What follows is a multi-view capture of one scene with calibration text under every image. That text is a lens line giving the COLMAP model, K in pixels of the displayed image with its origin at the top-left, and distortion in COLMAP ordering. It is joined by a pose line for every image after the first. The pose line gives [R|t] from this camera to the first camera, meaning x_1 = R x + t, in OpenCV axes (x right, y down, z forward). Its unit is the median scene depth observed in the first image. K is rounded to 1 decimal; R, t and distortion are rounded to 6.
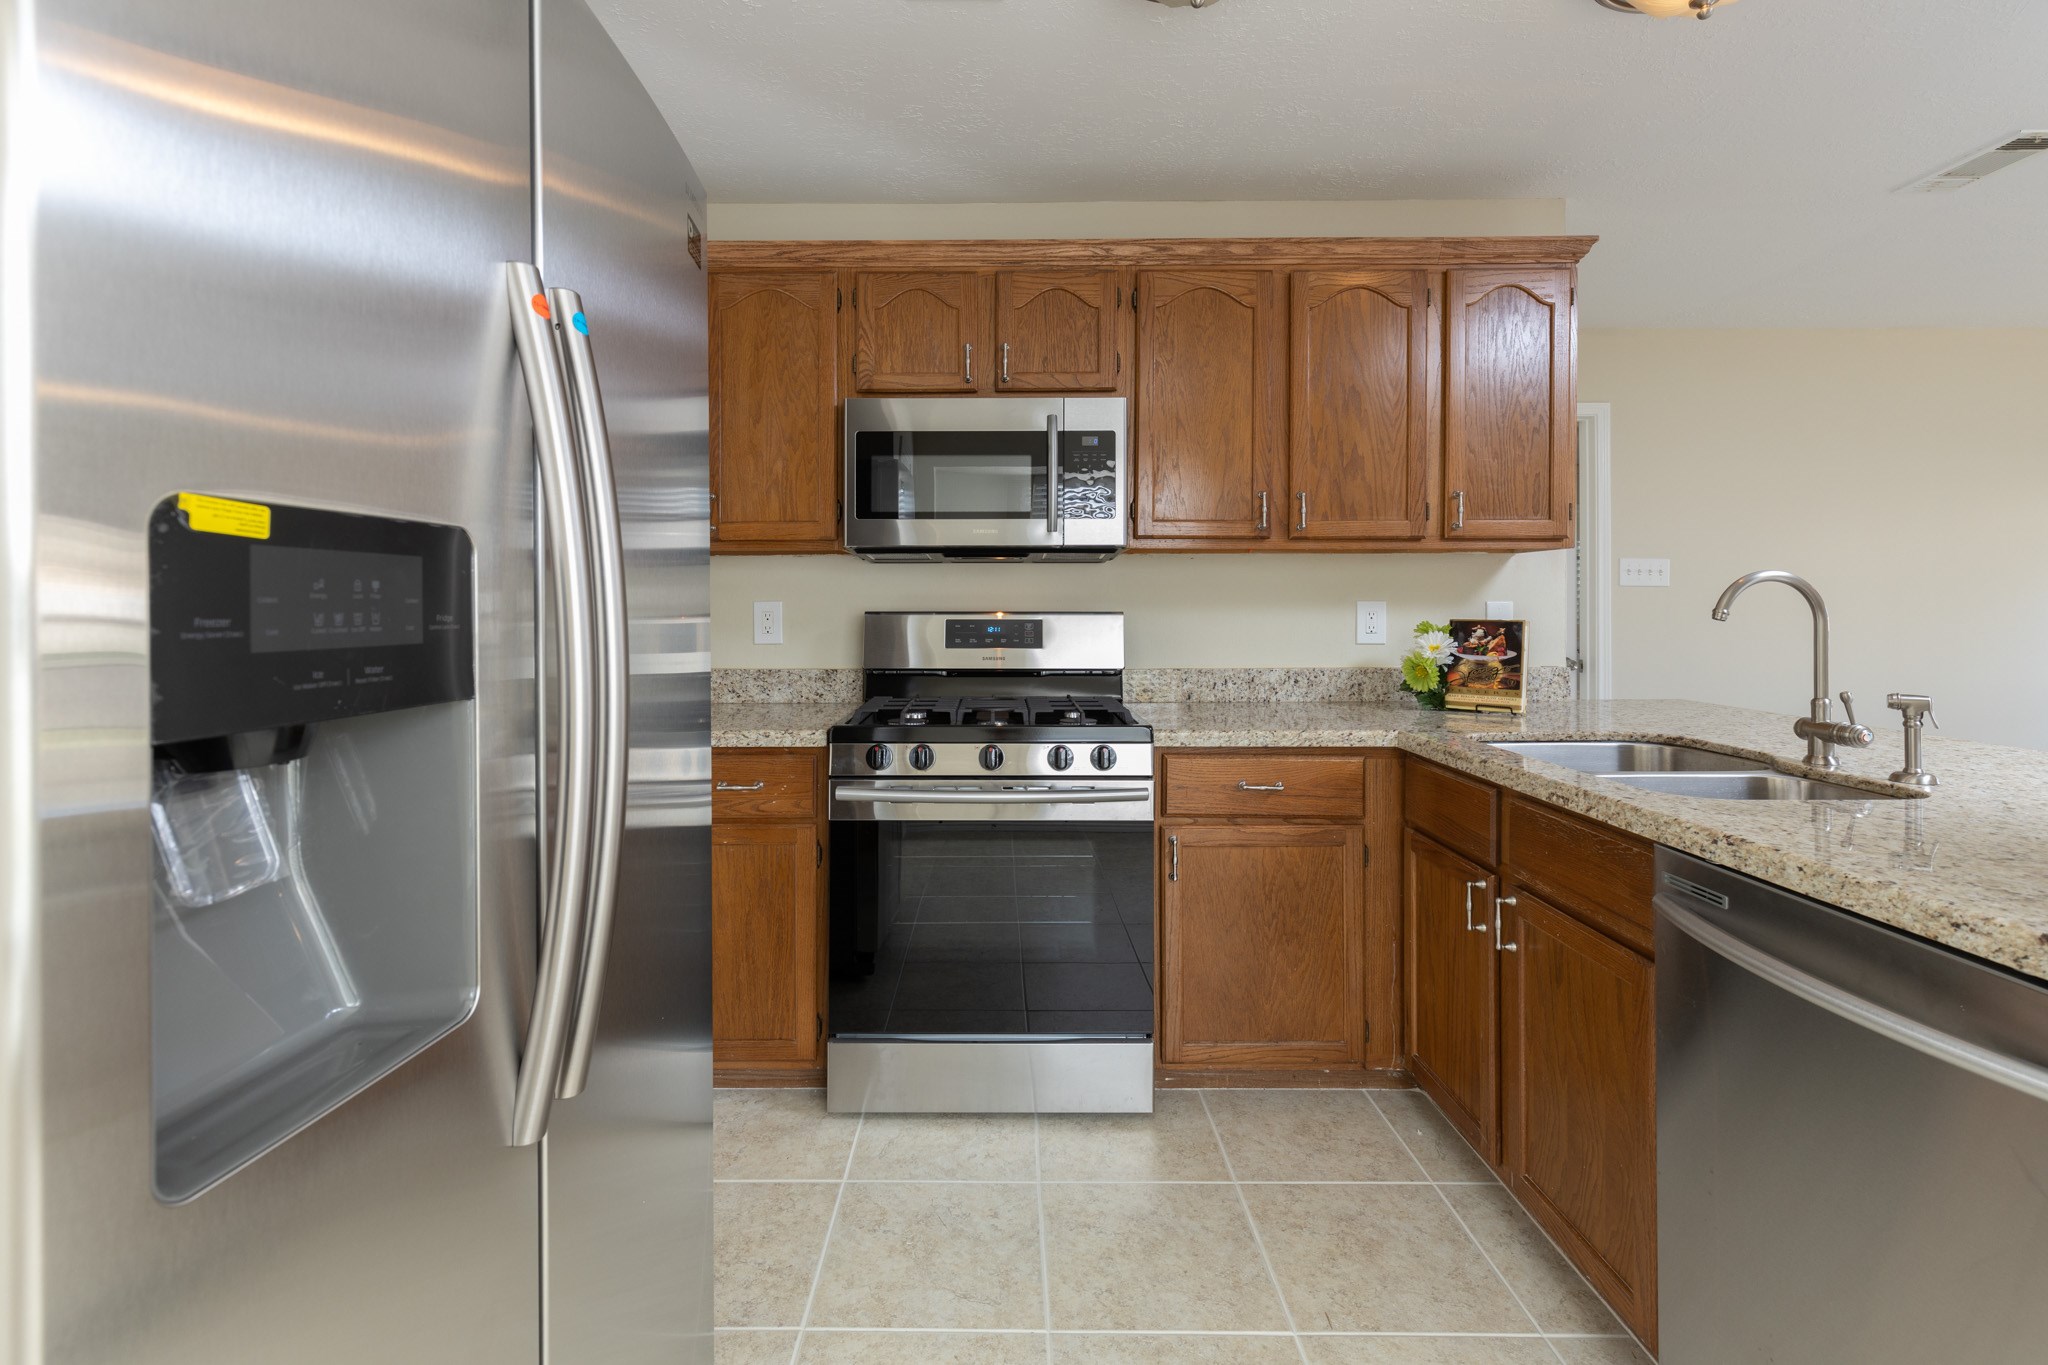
lens RADIAL K [[929.1, 0, 1010.0], [0, 929.1, 612.3], [0, 0, 1]] dist [0.010865, -0.003957]
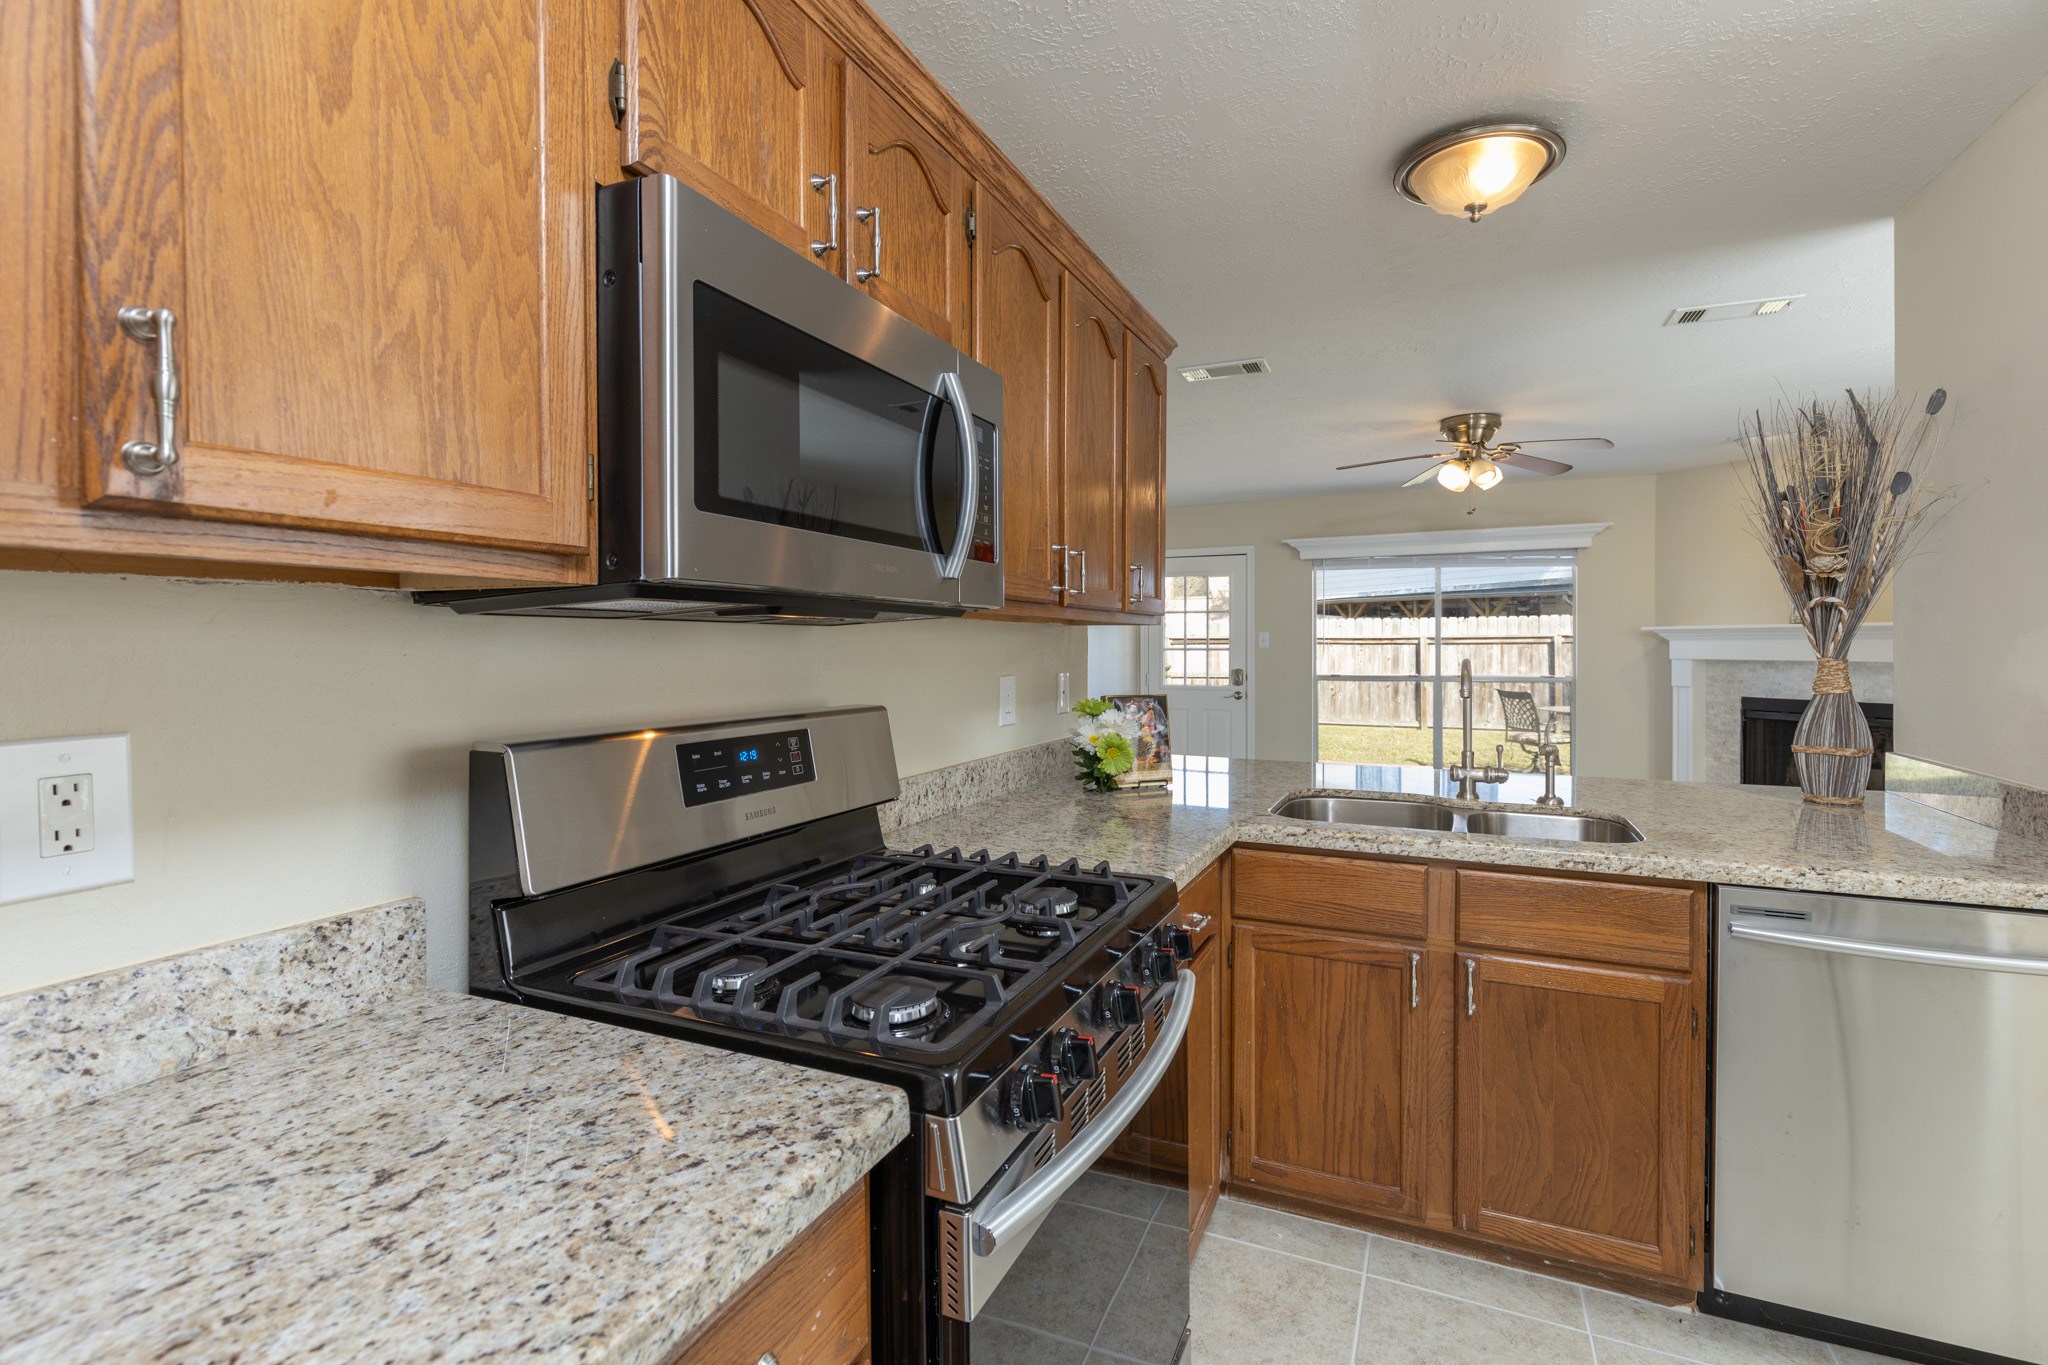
lens RADIAL K [[929.1, 0, 1036.5], [0, 929.1, 664.1], [0, 0, 1]] dist [0.010865, -0.003957]
pose [[0.405723, -0.016214, 0.913852, -0.443862], [0.004282, 0.999865, 0.015839, -0.041250], [-0.913986, -0.002514, 0.405738, 0.695306]]
